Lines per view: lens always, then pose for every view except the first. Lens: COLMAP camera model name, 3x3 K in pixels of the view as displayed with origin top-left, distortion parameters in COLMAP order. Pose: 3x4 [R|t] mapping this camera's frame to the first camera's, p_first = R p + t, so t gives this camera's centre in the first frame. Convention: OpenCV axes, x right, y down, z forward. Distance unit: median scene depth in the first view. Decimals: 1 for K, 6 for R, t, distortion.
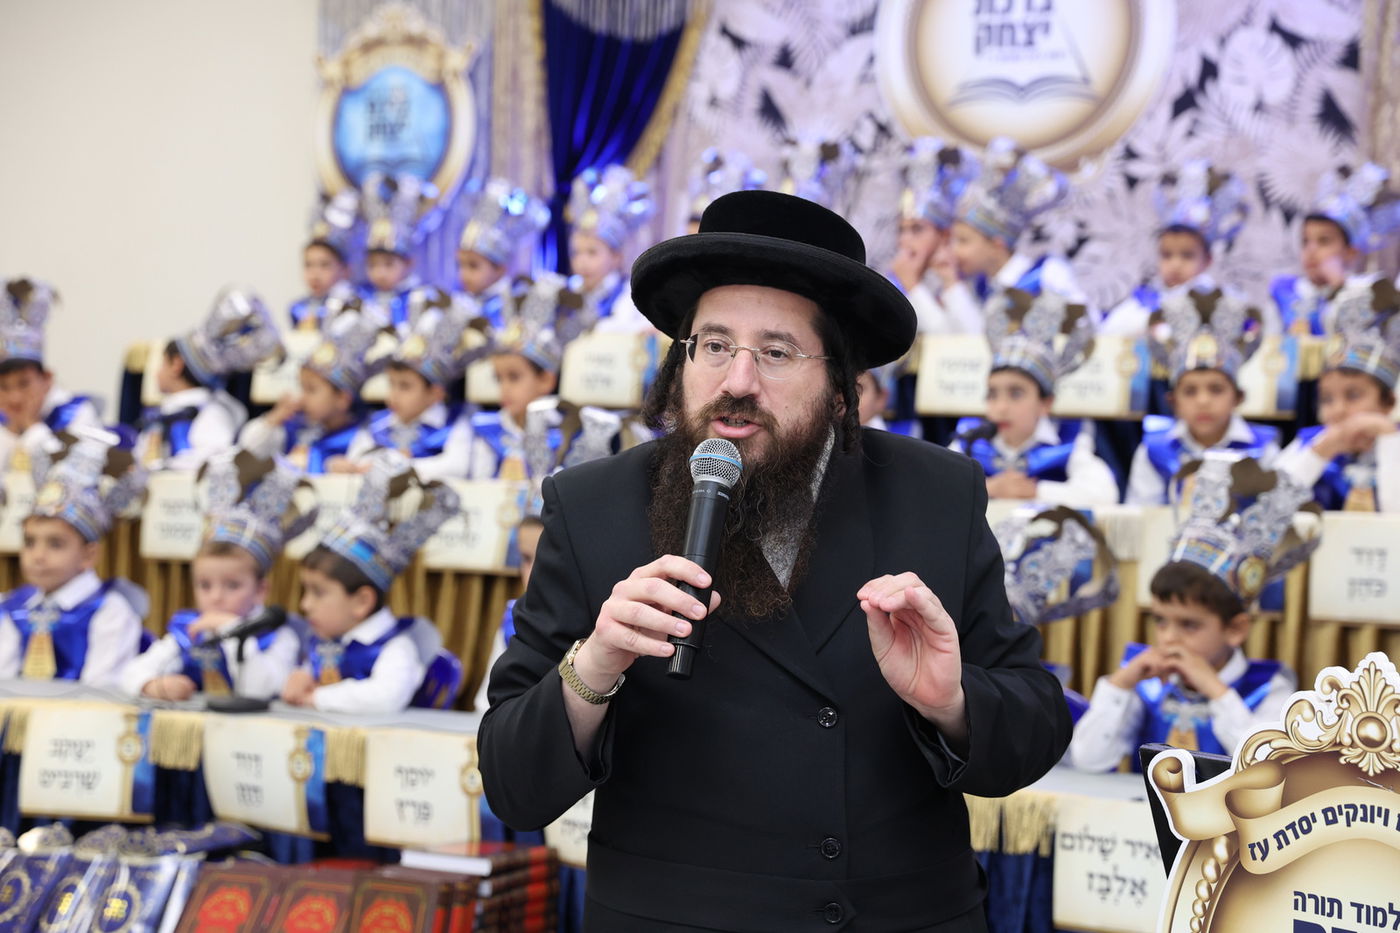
lens RADIAL K [[2778.2, 0, 733.0], [0, 2778.2, 465.9], [0, 0, 1]] dist [0.182357, 0.433282]
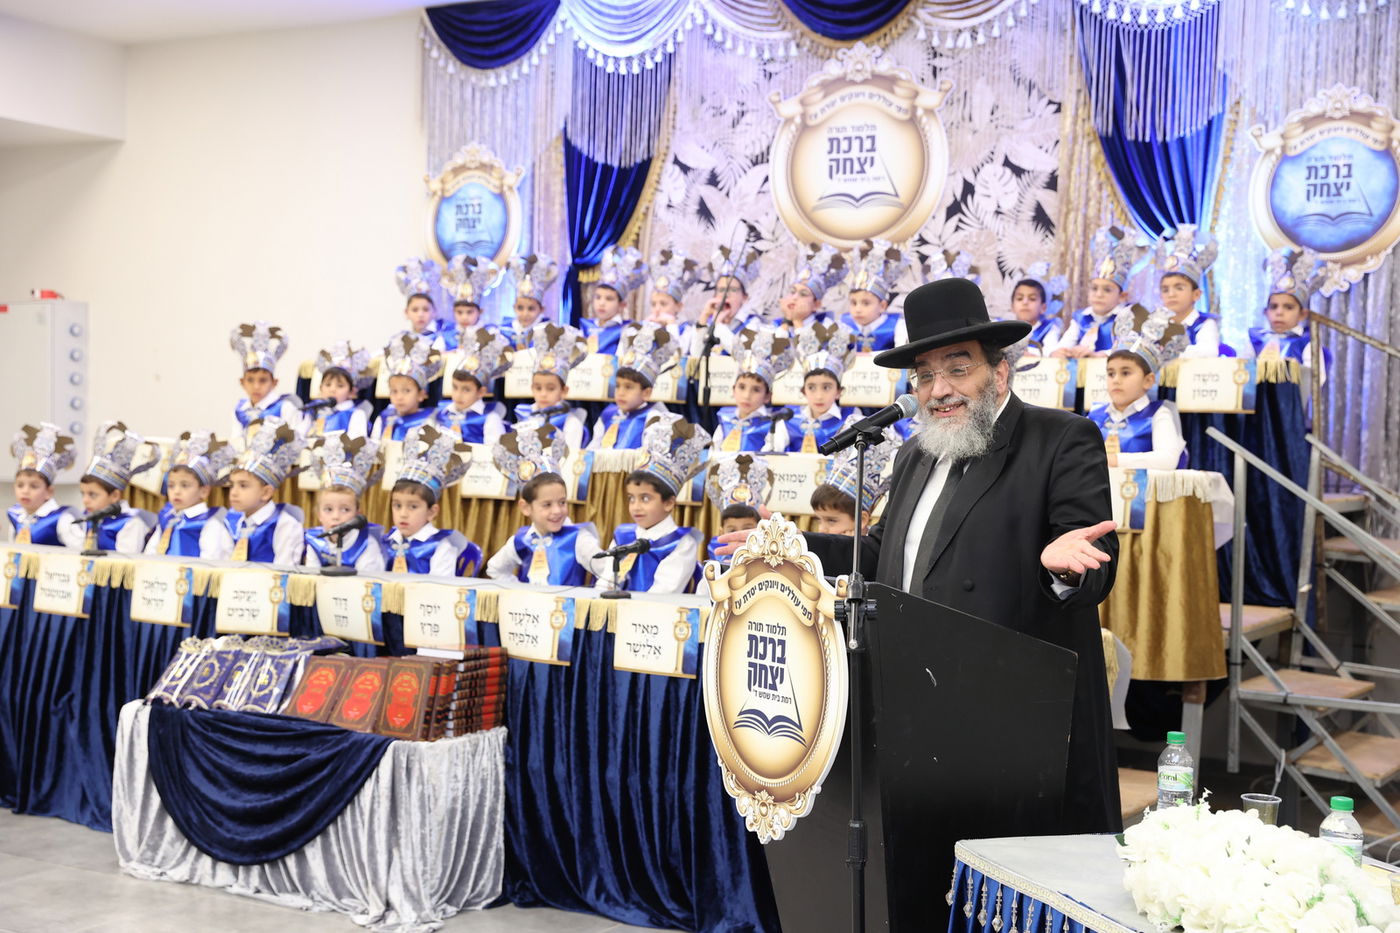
lens RADIAL K [[2017.0, 0, 700.0], [0, 2017.0, 466.5], [0, 0, 1]] dist [0.106075, -0.060544]
pose [[0.999205, 0.000087, -0.039859, 0.081994], [0.000411, 0.999922, 0.012486, 0.003243], [0.039857, -0.012492, 0.999127, -0.209353]]
